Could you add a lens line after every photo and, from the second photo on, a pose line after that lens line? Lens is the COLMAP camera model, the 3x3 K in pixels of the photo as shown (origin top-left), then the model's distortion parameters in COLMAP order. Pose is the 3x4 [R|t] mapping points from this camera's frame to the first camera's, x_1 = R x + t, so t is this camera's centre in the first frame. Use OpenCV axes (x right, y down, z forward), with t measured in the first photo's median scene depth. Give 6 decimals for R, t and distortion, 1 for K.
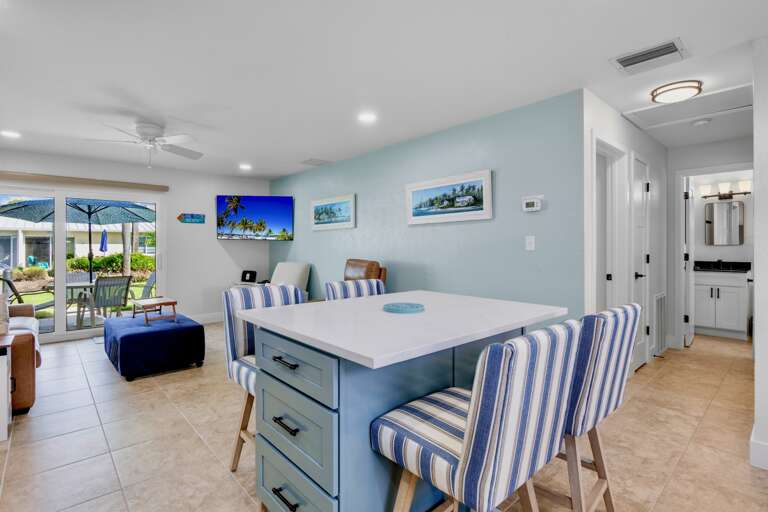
lens RADIAL K [[373.4, 0, 382.8], [0, 373.4, 250.9], [0, 0, 1]] dist [-0.001733, -0.001045]
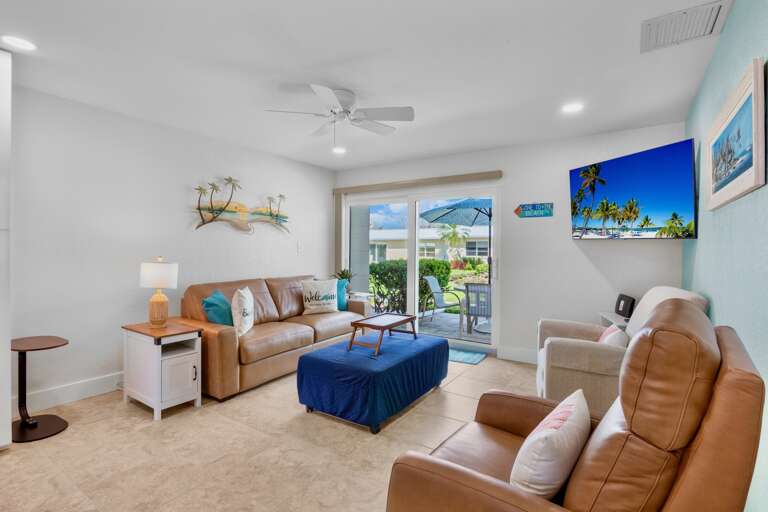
lens RADIAL K [[373.4, 0, 383.7], [0, 373.4, 249.9], [0, 0, 1]] dist [-0.001733, -0.001045]
pose [[0.240393, 0.001594, -0.970674, 0.093490], [-0.018579, 0.999823, -0.002959, -0.005433], [0.970498, 0.018745, 0.240380, 0.544925]]
